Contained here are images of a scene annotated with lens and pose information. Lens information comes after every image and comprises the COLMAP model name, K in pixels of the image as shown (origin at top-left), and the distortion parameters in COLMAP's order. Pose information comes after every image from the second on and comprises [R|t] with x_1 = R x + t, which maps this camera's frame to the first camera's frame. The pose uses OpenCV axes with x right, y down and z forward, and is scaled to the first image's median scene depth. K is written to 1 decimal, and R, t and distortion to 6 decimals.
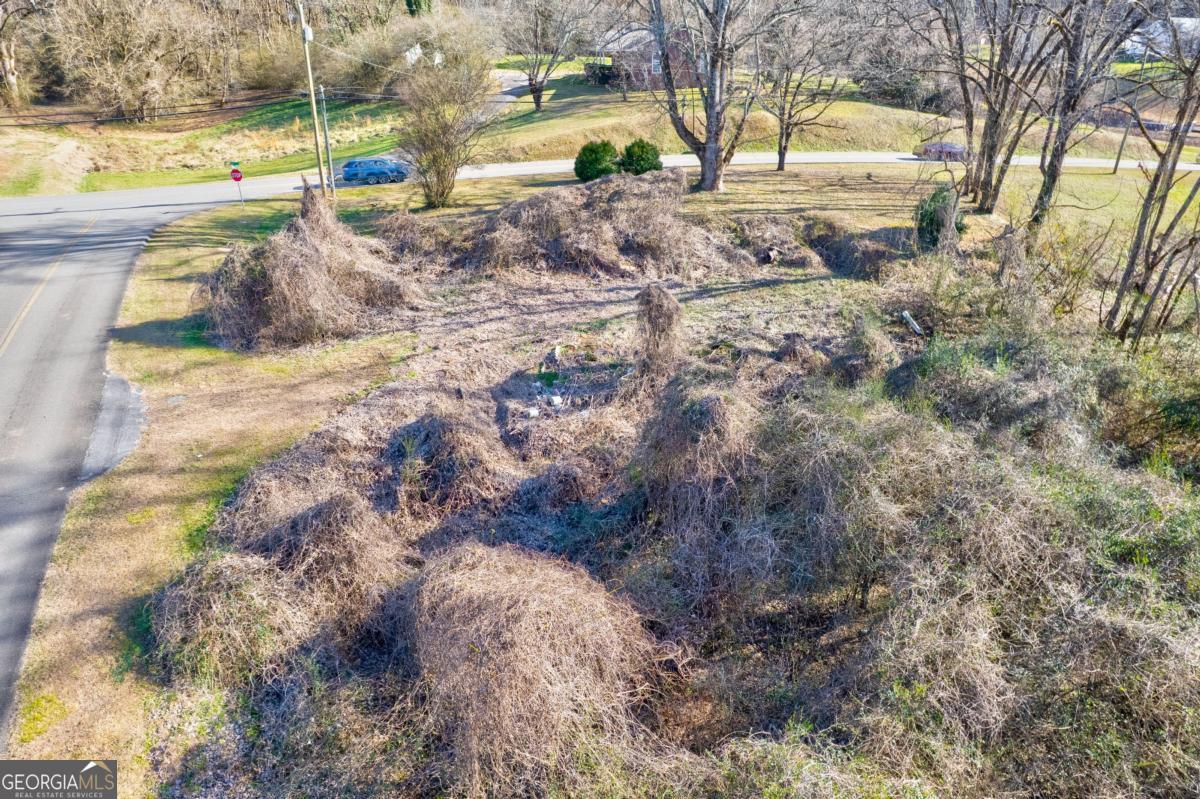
lens RADIAL K [[775.9, 0, 600.7], [0, 775.9, 399.3], [0, 0, 1]] dist [-0.079600, 0.069969]
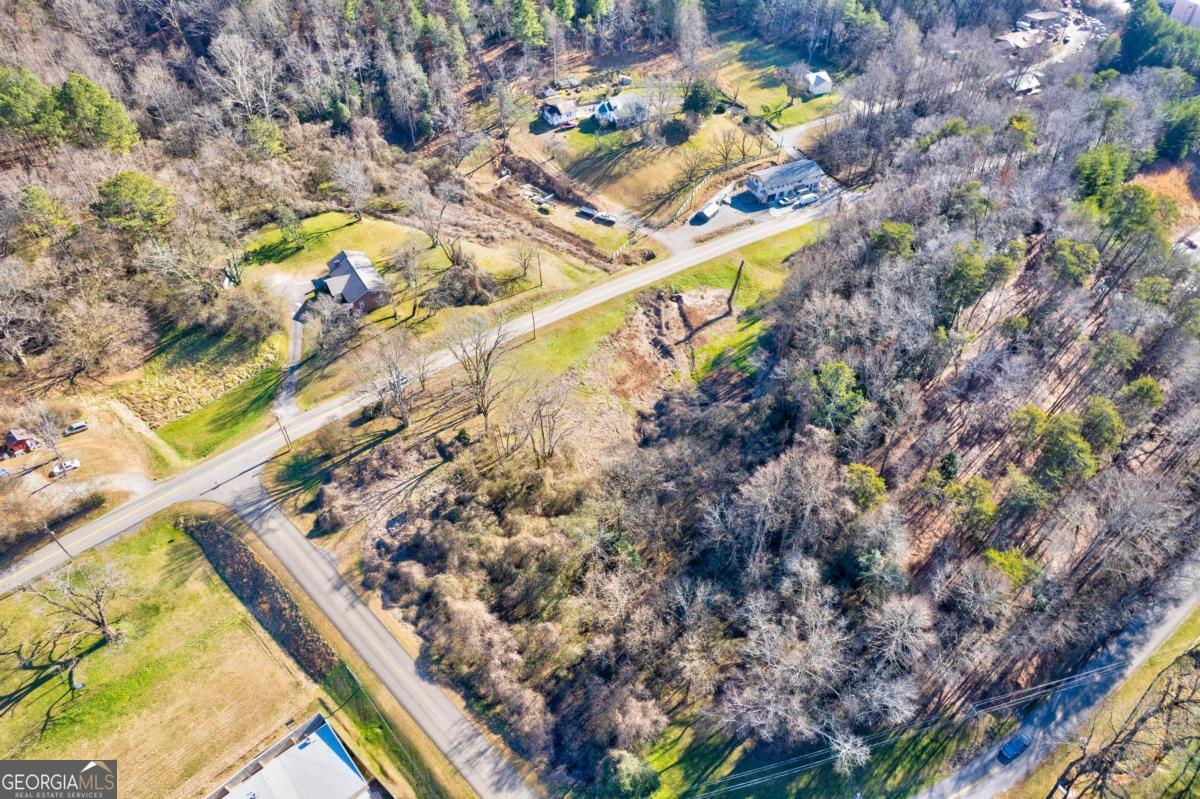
lens RADIAL K [[775.9, 0, 602.0], [0, 775.9, 404.1], [0, 0, 1]] dist [-0.079600, 0.069969]
pose [[0.914843, -0.279299, 0.291641, -0.058483], [0.172526, 0.923332, 0.343062, -1.795484], [-0.365098, -0.263533, 0.892891, -3.143127]]
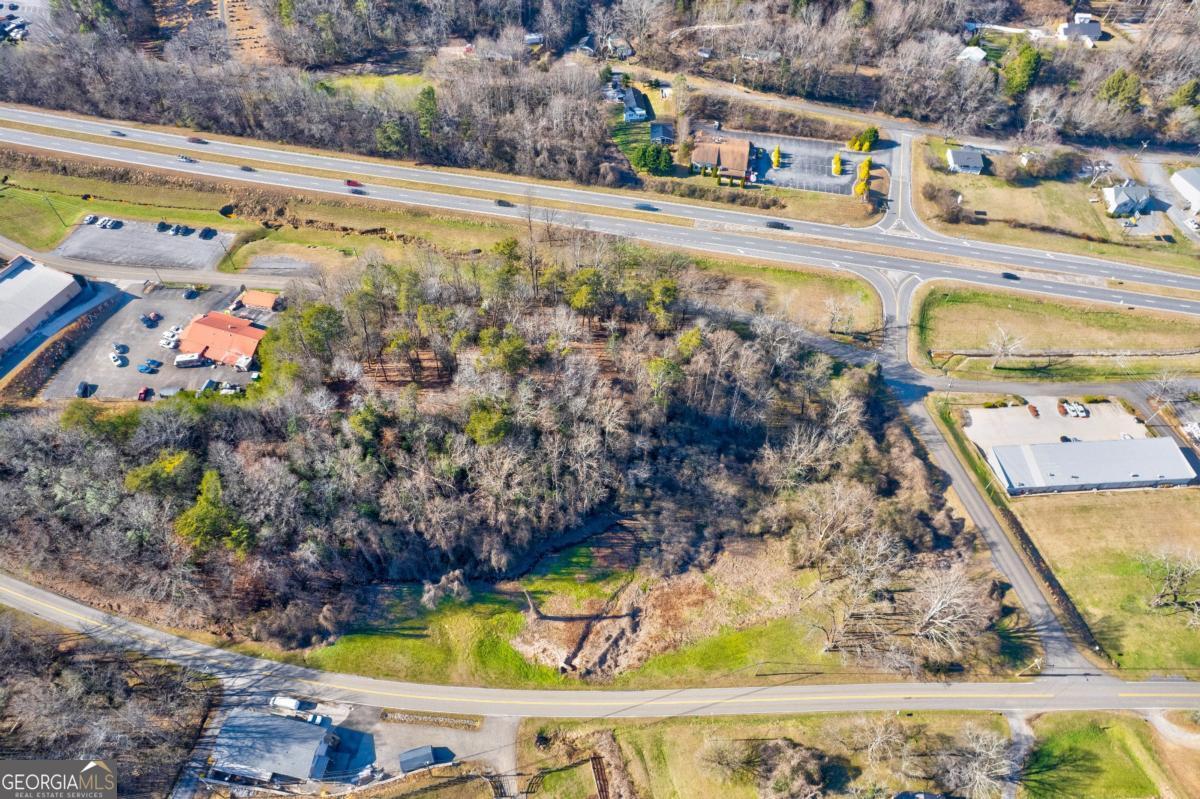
lens RADIAL K [[775.9, 0, 596.9], [0, 775.9, 400.5], [0, 0, 1]] dist [-0.079600, 0.069969]
pose [[-0.969657, -0.194224, 0.148466, 1.728213], [0.104227, 0.220901, 0.969711, -5.663989], [-0.221137, 0.955761, -0.193955, 1.199615]]
